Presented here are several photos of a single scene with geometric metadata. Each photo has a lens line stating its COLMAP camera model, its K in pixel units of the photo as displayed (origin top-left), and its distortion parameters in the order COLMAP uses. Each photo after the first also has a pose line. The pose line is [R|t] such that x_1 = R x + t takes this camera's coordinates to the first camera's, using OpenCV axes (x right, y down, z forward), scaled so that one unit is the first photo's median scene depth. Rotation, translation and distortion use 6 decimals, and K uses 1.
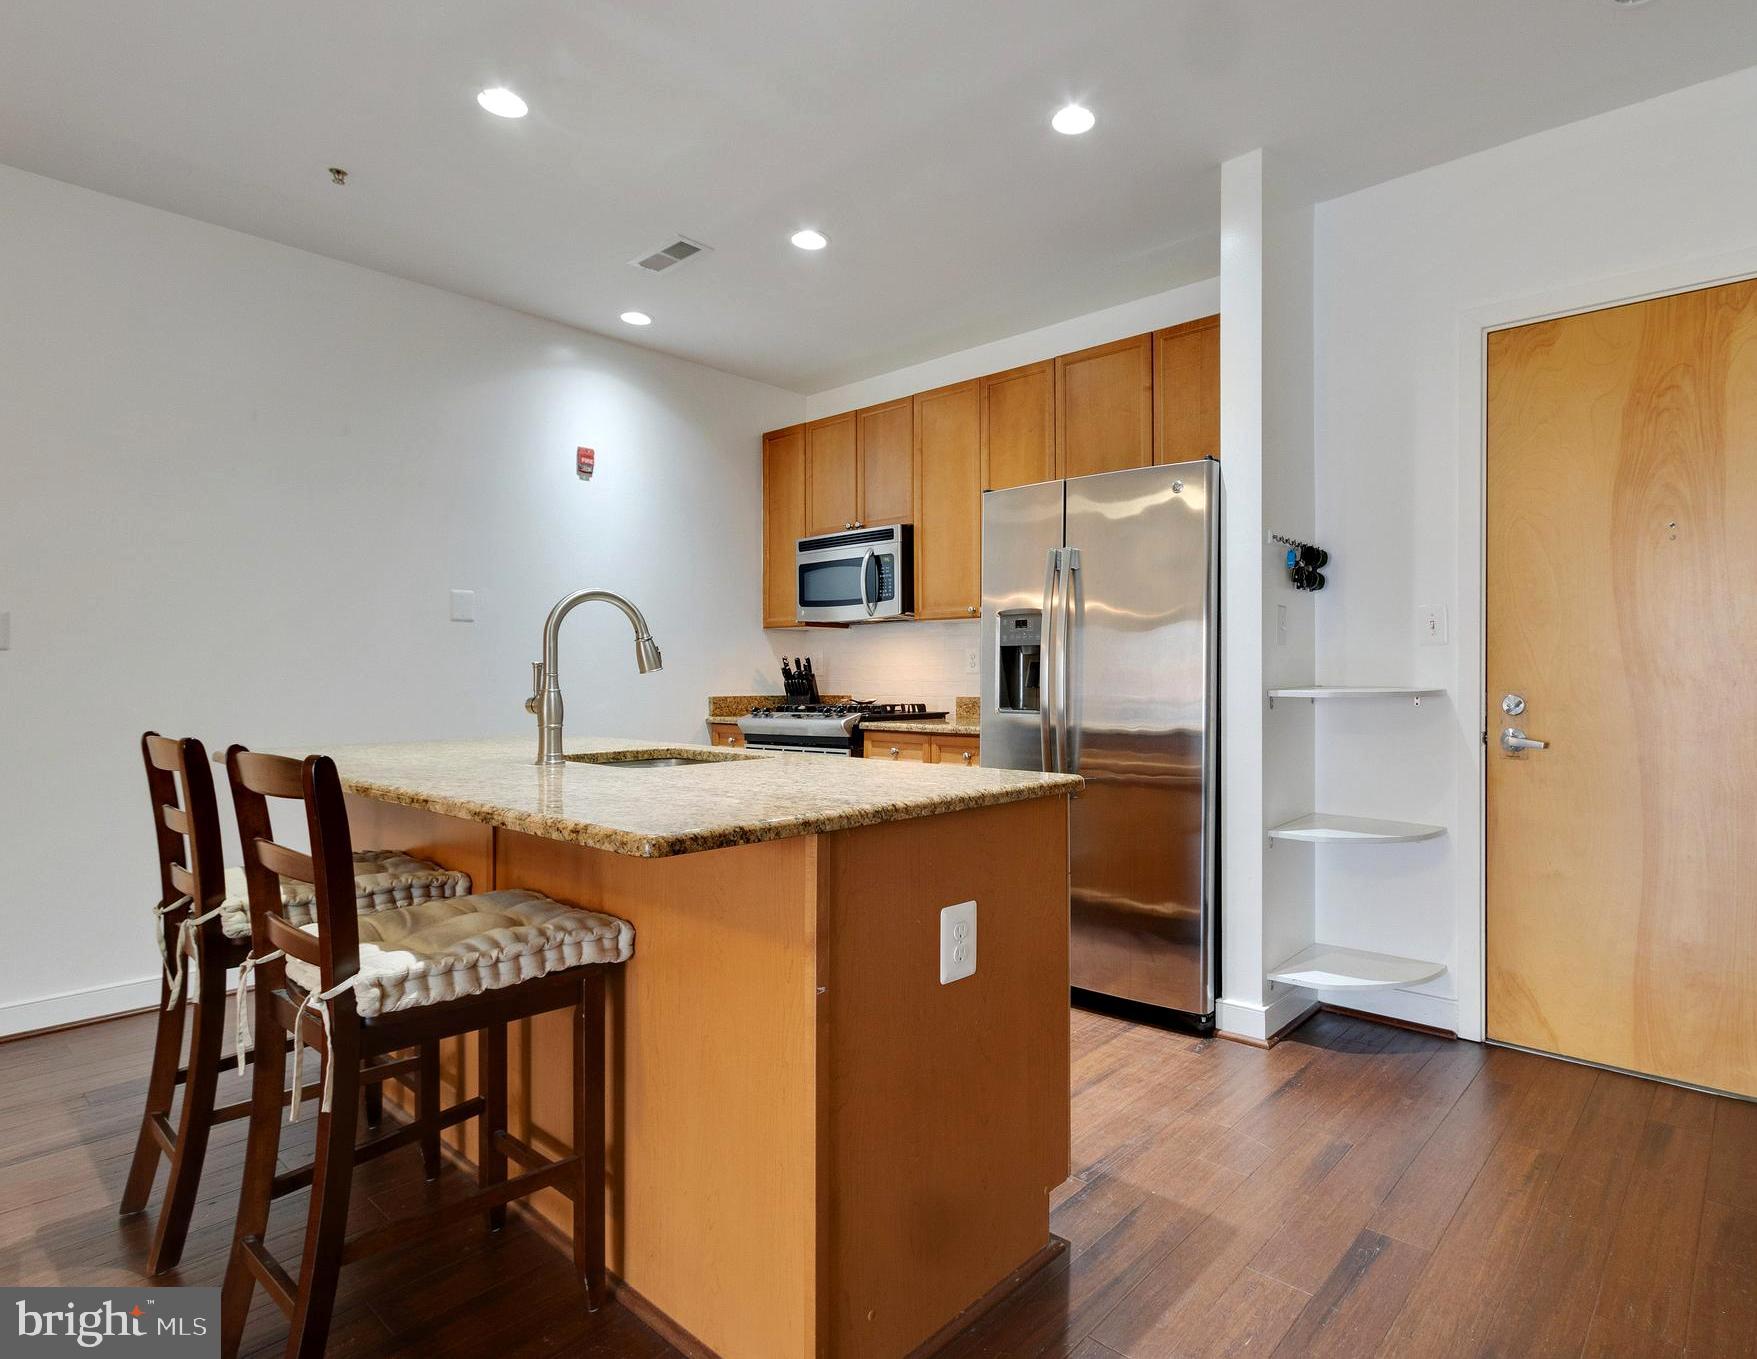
lens RADIAL K [[957.1, 0, 1010.7], [0, 957.1, 678.2], [0, 0, 1]] dist [-0.000060, -0.000564]
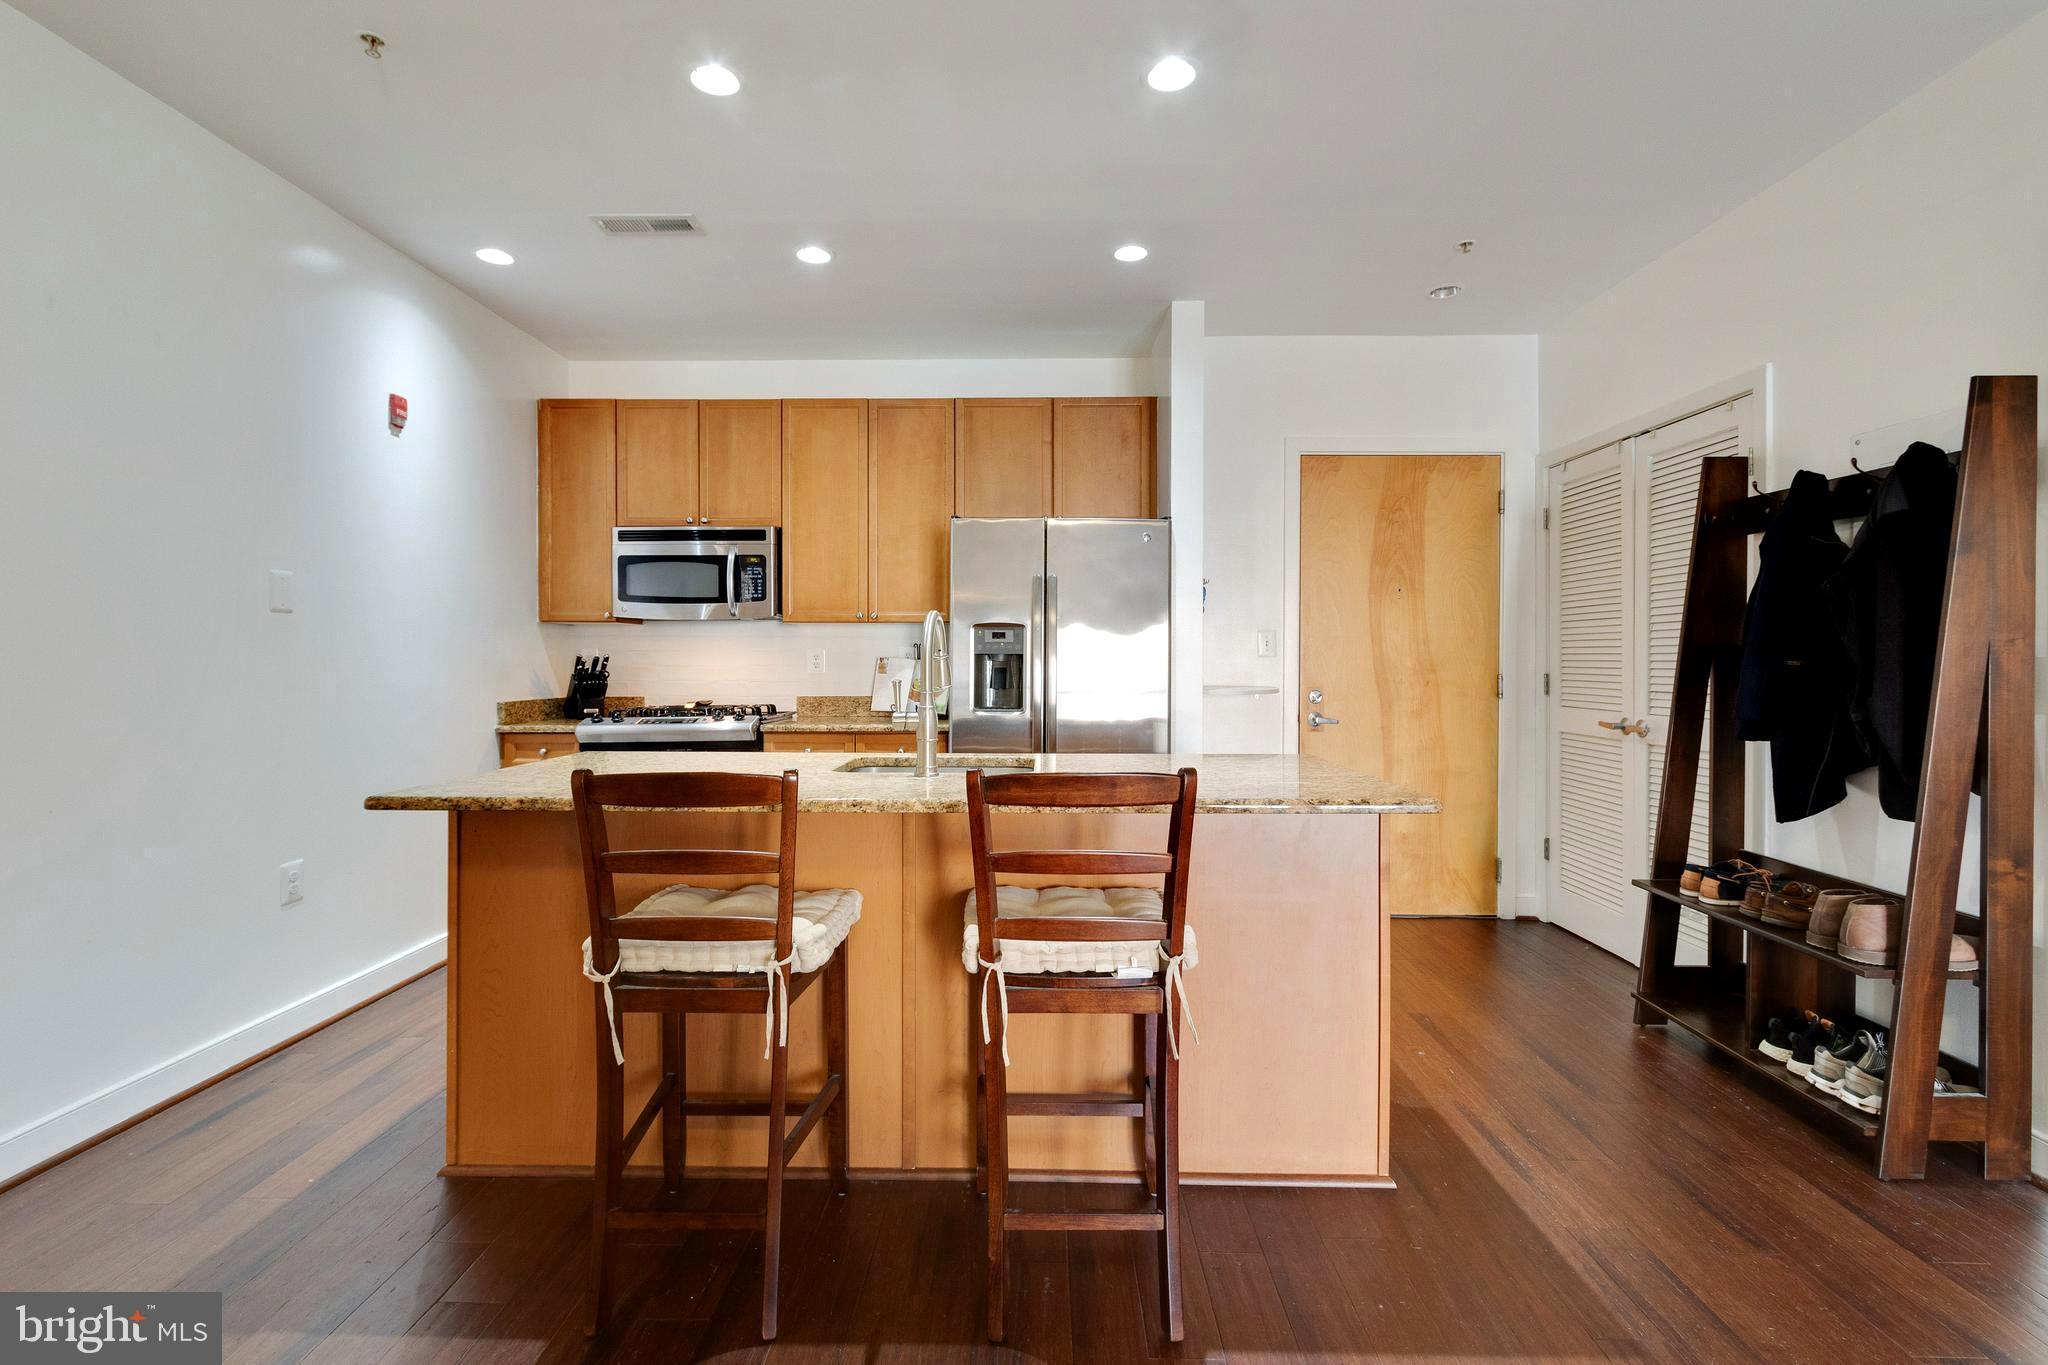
lens RADIAL K [[953.6, 0, 1028.4], [0, 953.6, 663.6], [0, 0, 1]] dist [0.004181, -0.000786]
pose [[0.780671, -0.001716, 0.624940, -0.535187], [0.000451, 0.999998, 0.002182, -0.018631], [-0.624942, -0.001422, 0.780670, 0.047724]]
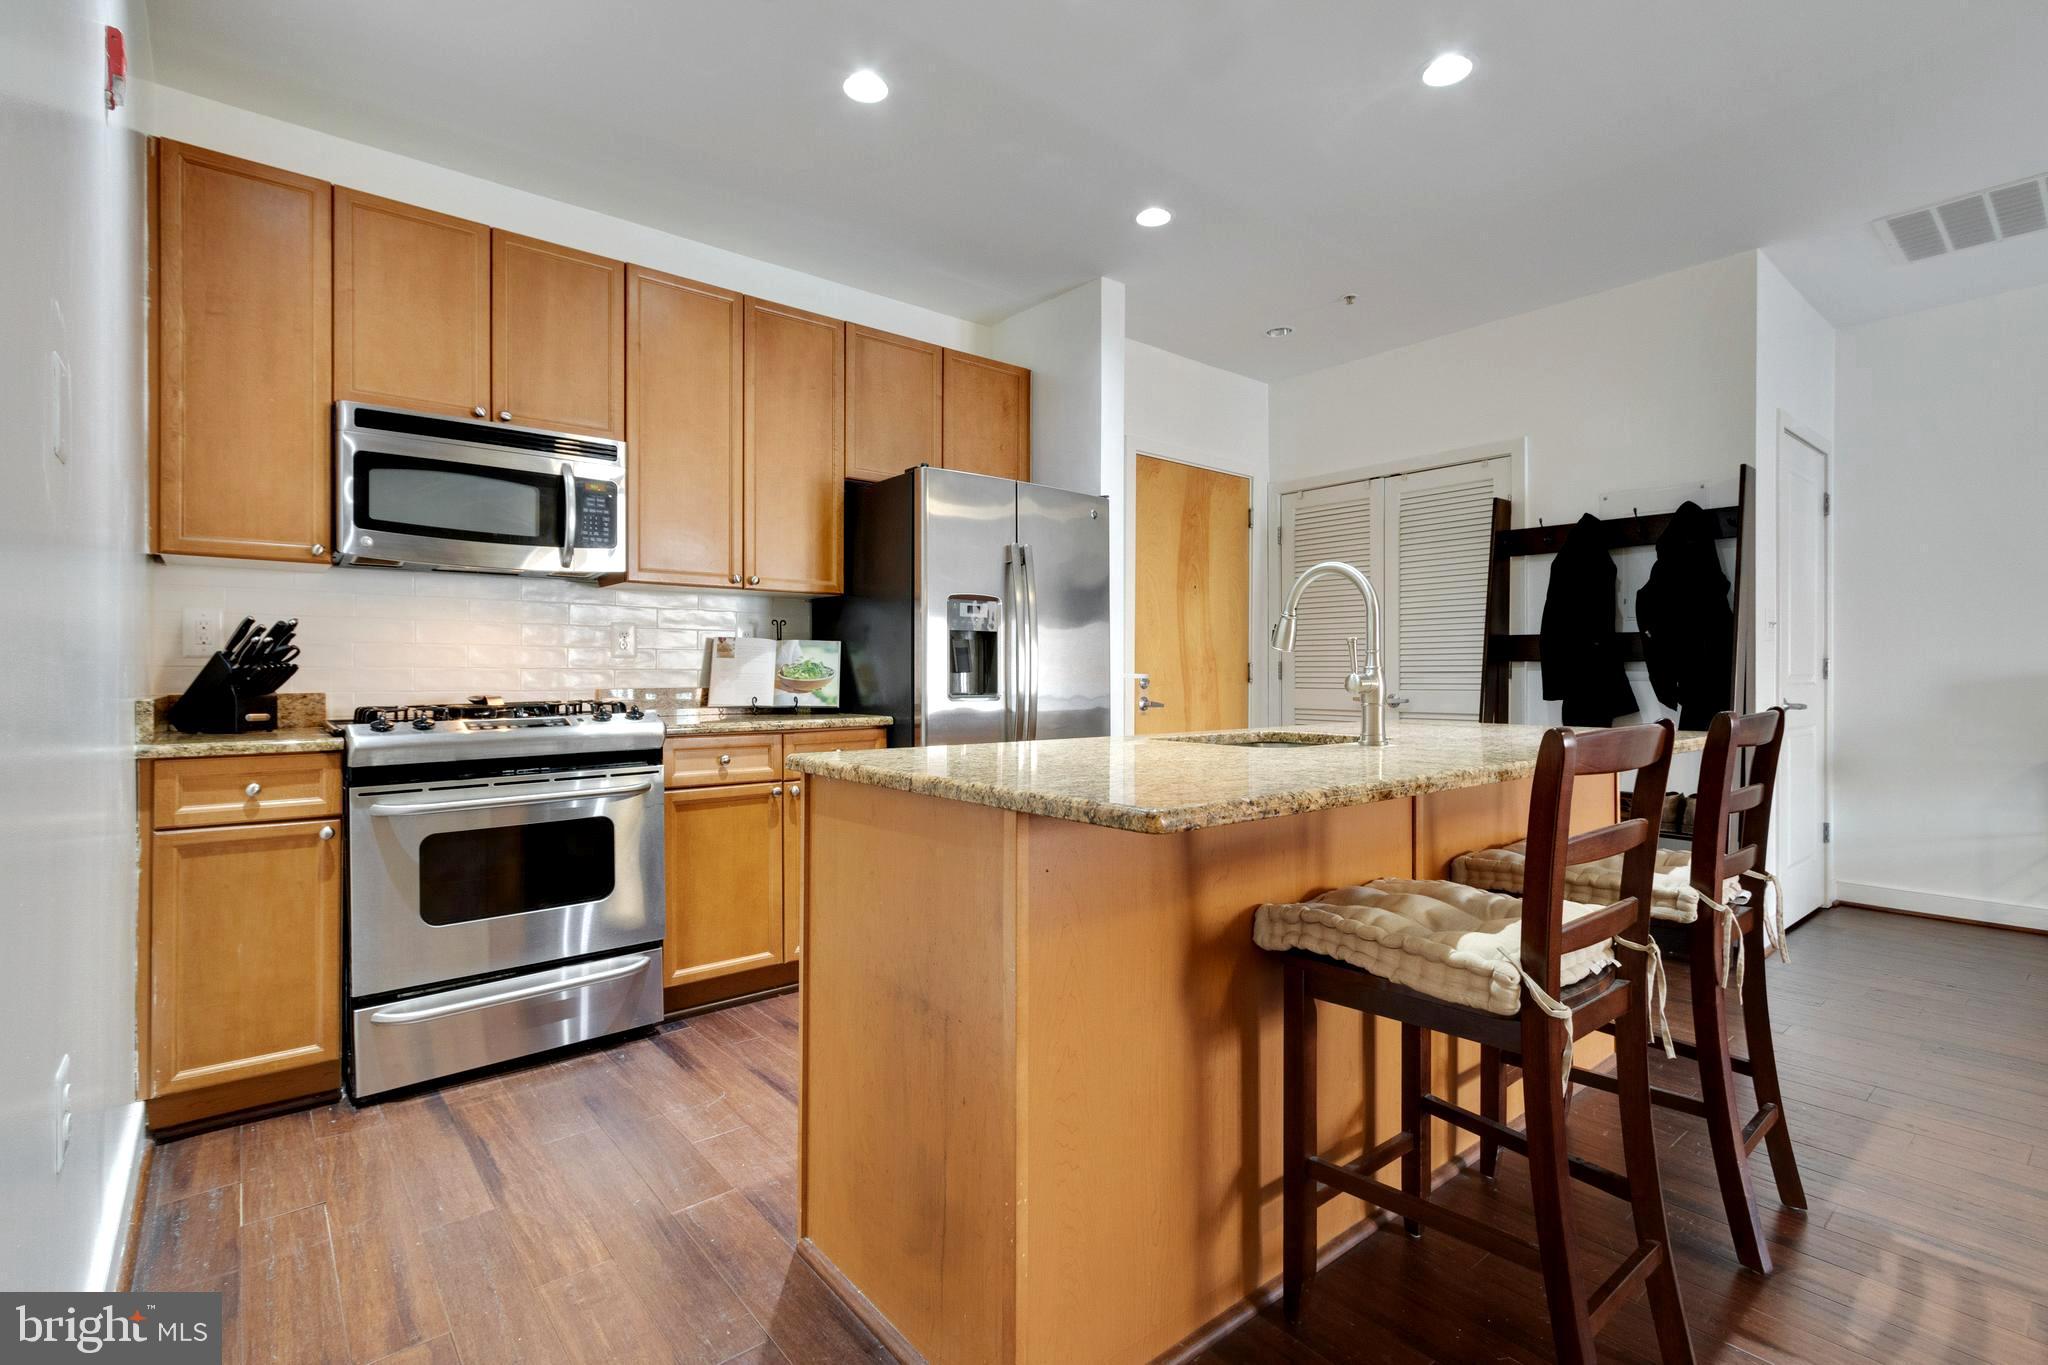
lens RADIAL K [[953.6, 0, 1022.3], [0, 953.6, 667.9], [0, 0, 1]] dist [0.004181, -0.000786]
pose [[0.190239, 0.006886, 0.981714, -0.747203], [0.003577, 0.999964, -0.007707, 0.010349], [-0.981731, 0.004978, 0.190207, 0.584143]]
